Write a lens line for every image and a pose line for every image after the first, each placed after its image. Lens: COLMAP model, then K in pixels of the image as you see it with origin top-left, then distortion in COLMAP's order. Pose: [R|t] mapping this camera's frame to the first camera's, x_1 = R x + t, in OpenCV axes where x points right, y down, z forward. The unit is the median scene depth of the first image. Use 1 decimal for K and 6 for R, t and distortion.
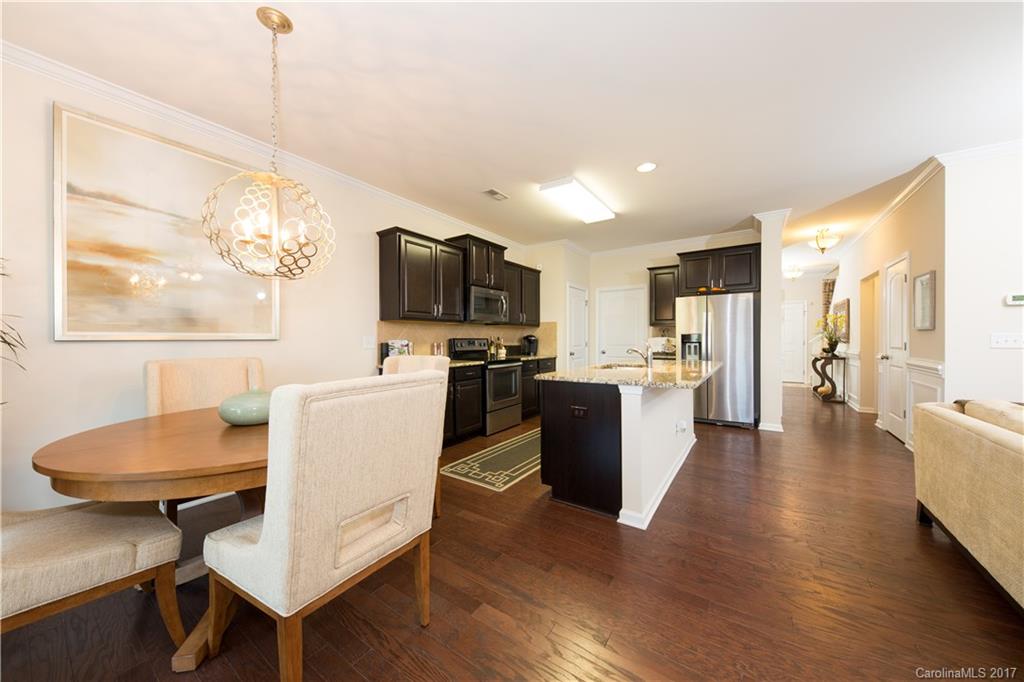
lens RADIAL K [[353.3, 0, 513.7], [0, 353.3, 346.8], [0, 0, 1]] dist [-0.005519, -0.000400]
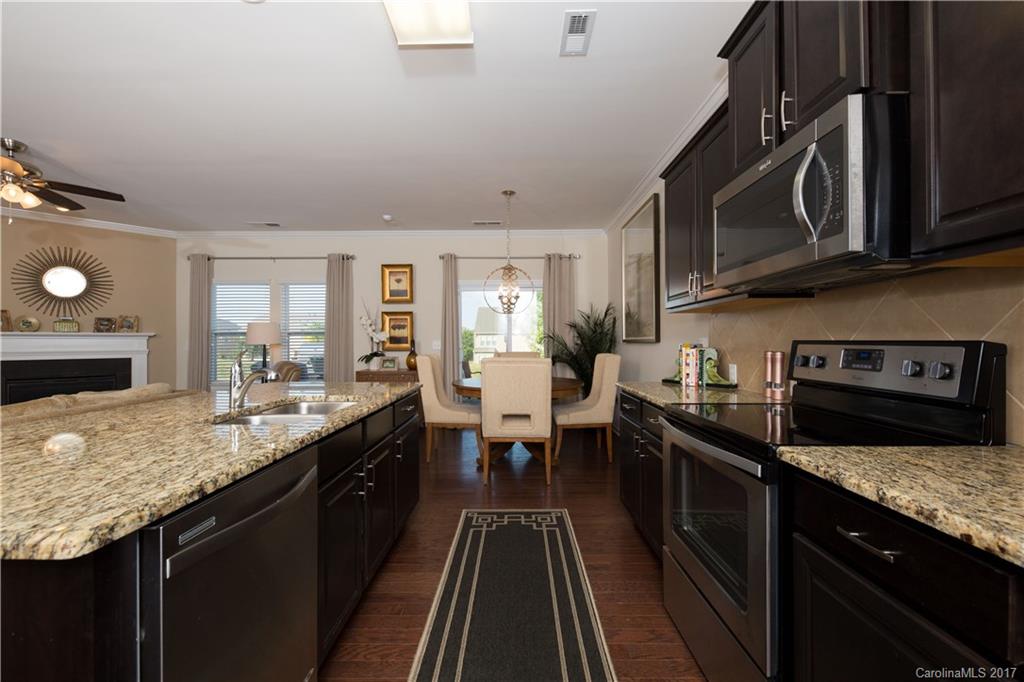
lens RADIAL K [[429.7, 0, 512.2], [0, 429.7, 339.8], [0, 0, 1]] dist [-0.001695, -0.000242]
pose [[-0.834339, 0.008072, -0.551192, 0.293687], [-0.001361, 0.999860, 0.016702, -0.031870], [0.551250, 0.014686, -0.834211, 1.248969]]
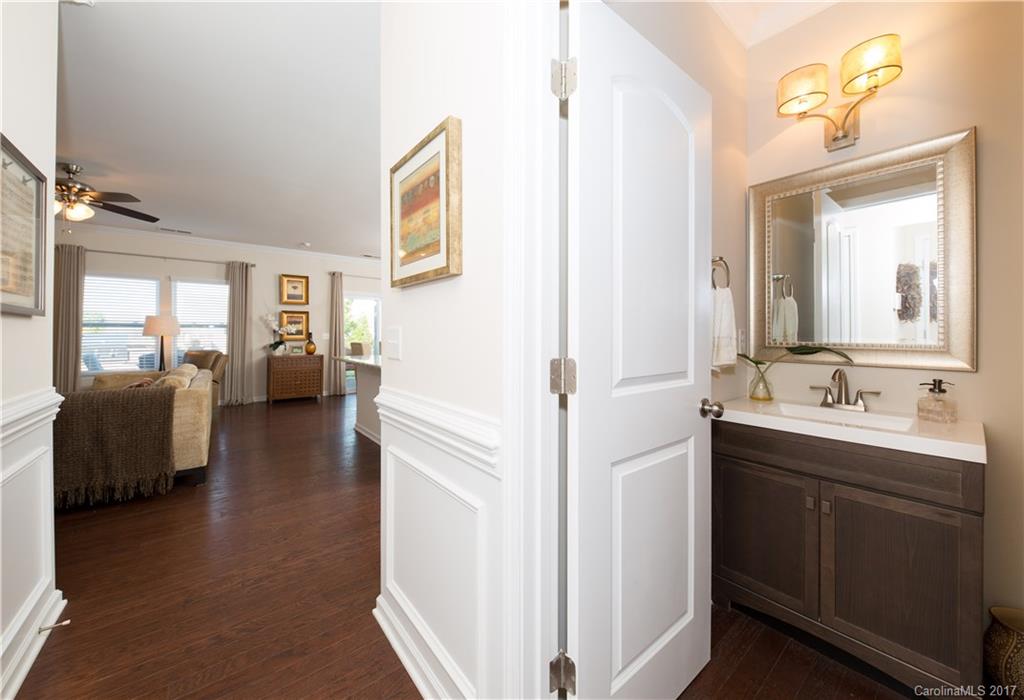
lens RADIAL K [[374.9, 0, 517.0], [0, 374.9, 332.9], [0, 0, 1]] dist [-0.000917, -0.000200]
pose [[-0.293087, 0.001156, -0.956085, 1.076435], [-0.018532, 0.999805, 0.006889, -0.034103], [0.955906, 0.019737, -0.293009, 1.267397]]
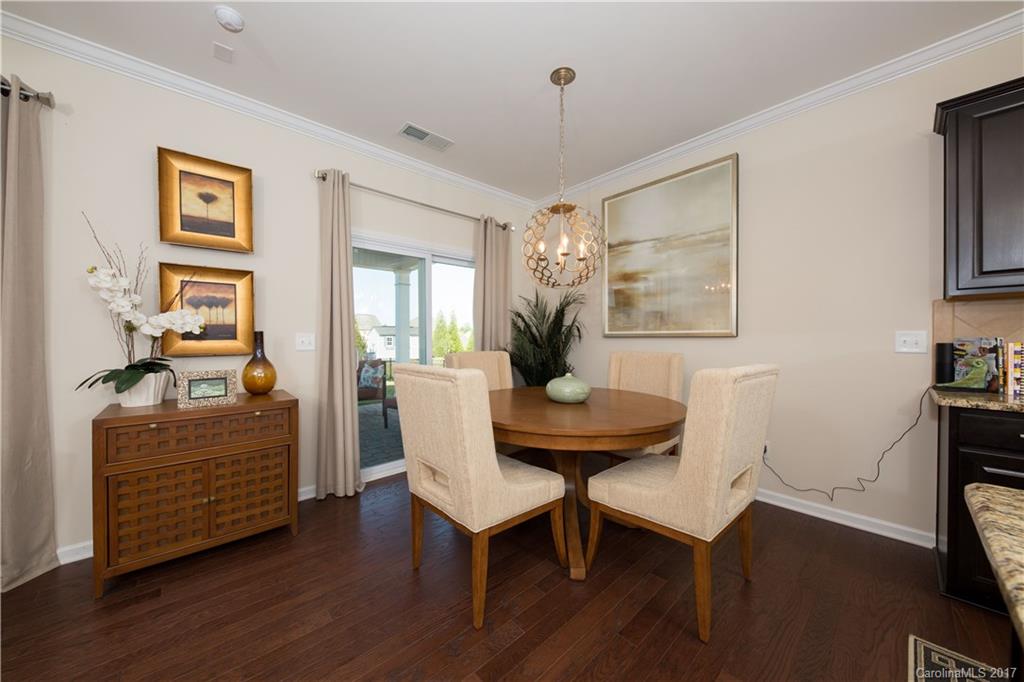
lens RADIAL K [[353.3, 0, 518.3], [0, 353.3, 339.3], [0, 0, 1]] dist [-0.005519, -0.000400]
pose [[-0.239085, 0.013003, -0.970912, 0.221998], [-0.016807, 0.999705, 0.017527, -0.013004], [0.970853, 0.020509, -0.238796, 0.454493]]
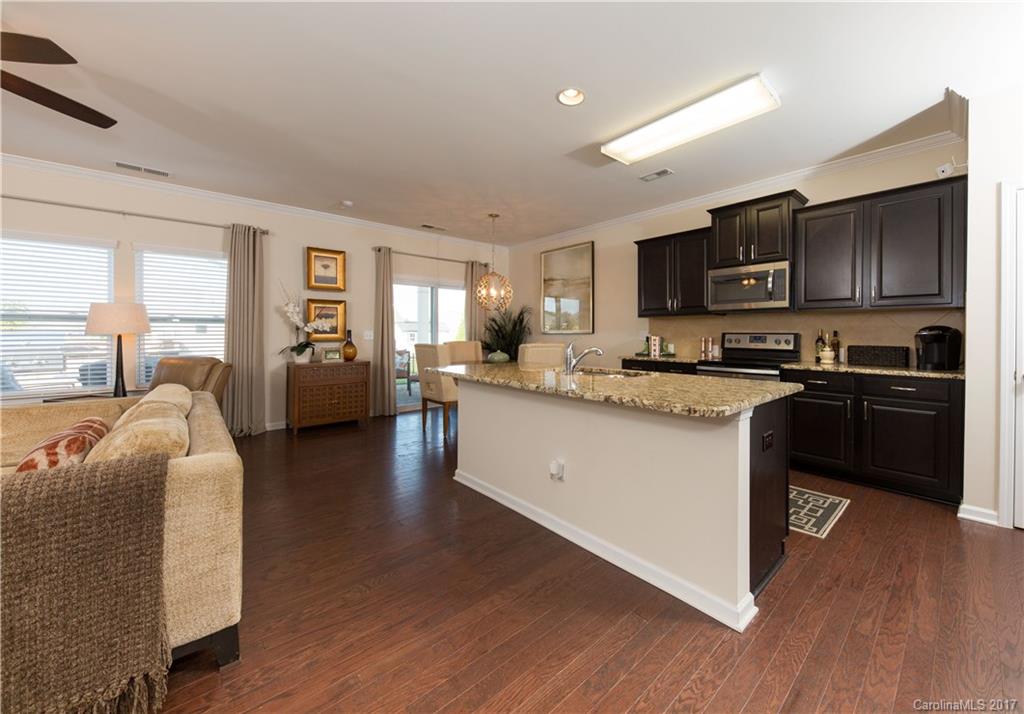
lens RADIAL K [[396.0, 0, 582.4], [0, 396.0, 334.8], [0, 0, 1]] dist [-0.006378, -0.000445]
pose [[-0.181099, 0.009330, -0.983421, 0.864429], [-0.021131, 0.999687, 0.013376, -0.024943], [0.983238, 0.023203, -0.180845, 0.877170]]
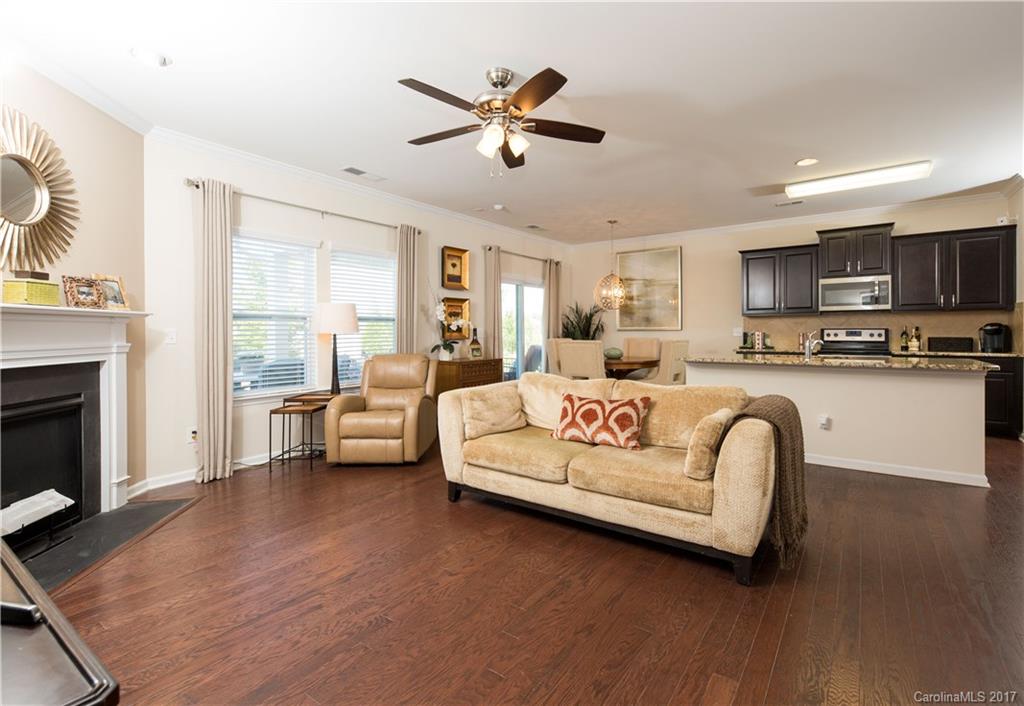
lens RADIAL K [[467.5, 0, 577.3], [0, 467.5, 326.8], [0, 0, 1]] dist [0.000739, -0.000496]
pose [[0.033216, -0.002098, -0.999446, 1.256049], [-0.015443, 0.999877, -0.002612, -0.014047], [0.999329, 0.015521, 0.033180, 0.231582]]
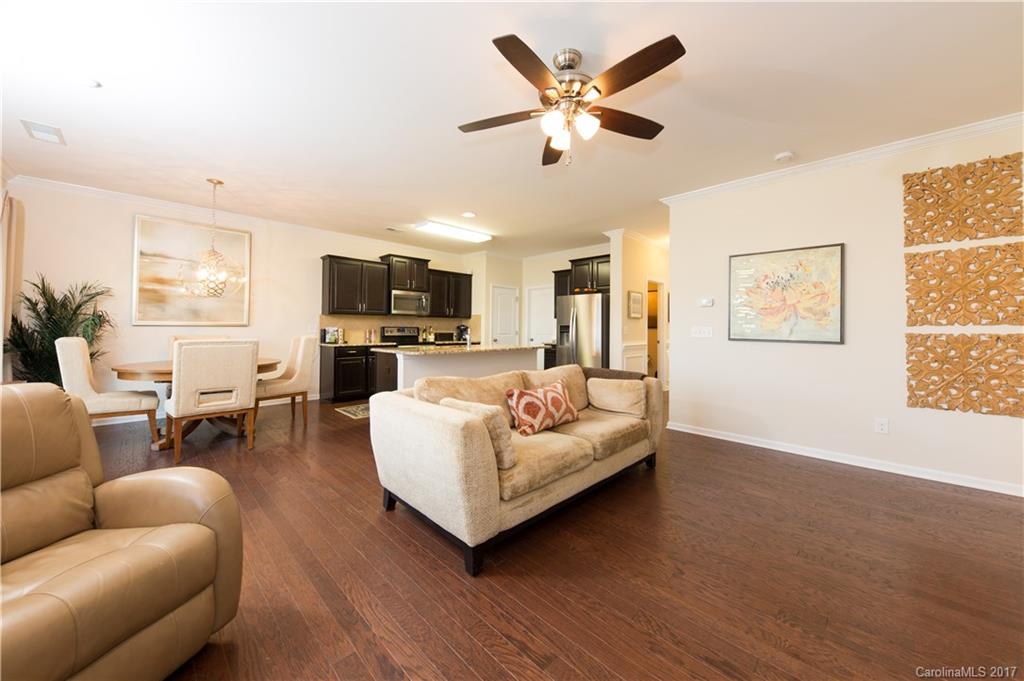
lens RADIAL K [[353.3, 0, 508.8], [0, 353.3, 328.4], [0, 0, 1]] dist [-0.005519, -0.000400]
pose [[0.985799, 0.011784, -0.167513, 0.586715], [-0.015284, 0.999691, -0.019618, 0.003720], [0.167230, 0.021900, 0.985675, -0.324088]]
